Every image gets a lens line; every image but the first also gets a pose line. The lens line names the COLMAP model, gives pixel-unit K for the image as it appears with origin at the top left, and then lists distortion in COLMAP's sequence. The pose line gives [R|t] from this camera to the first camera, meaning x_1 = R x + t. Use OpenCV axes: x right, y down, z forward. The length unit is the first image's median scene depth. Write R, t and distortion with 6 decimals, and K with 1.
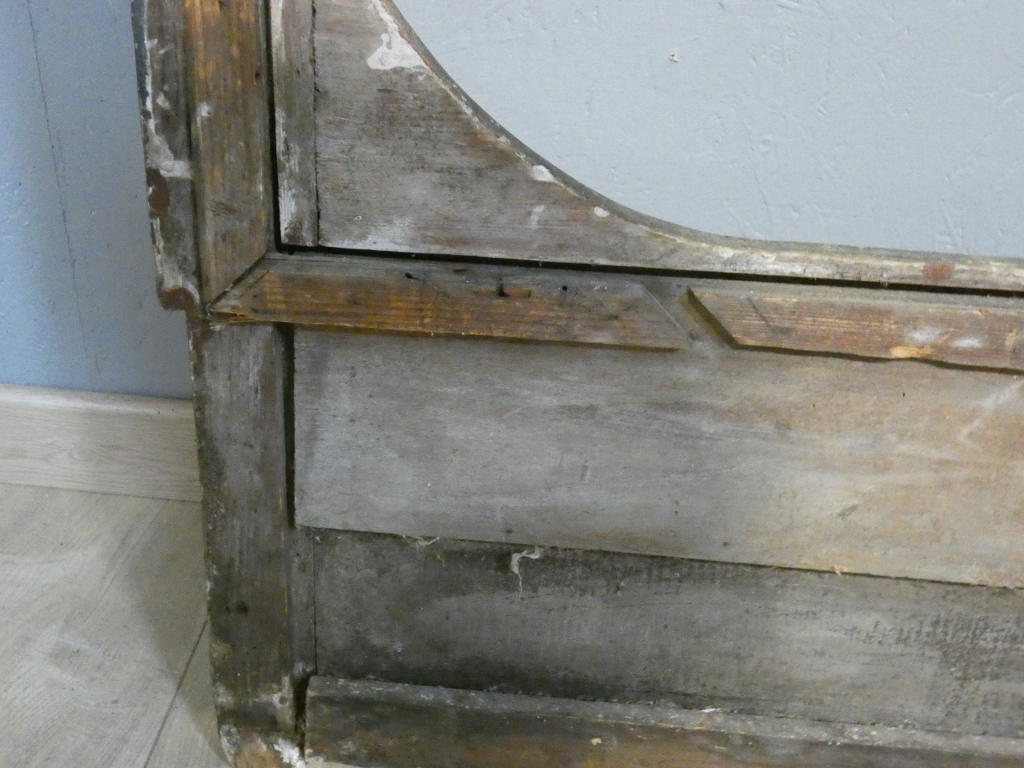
lens RADIAL K [[1130.0, 0, 507.7], [0, 1130.0, 382.0], [0, 0, 1]] dist [-0.001271, 0.000000]
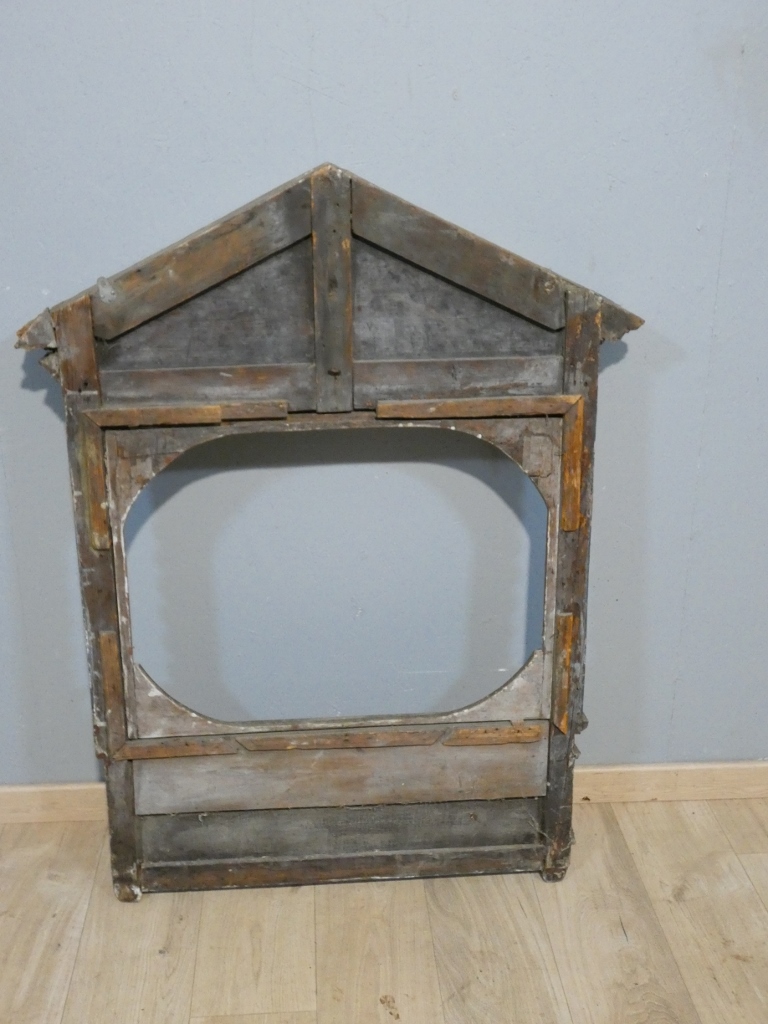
lens RADIAL K [[1130.0, 0, 392.4], [0, 1130.0, 521.4], [0, 0, 1]] dist [-0.001271, 0.000000]
pose [[0.986368, -0.097372, 0.132650, 0.236086], [0.117878, 0.980582, -0.156729, -0.129743], [-0.114813, 0.170229, 0.978693, -2.839946]]
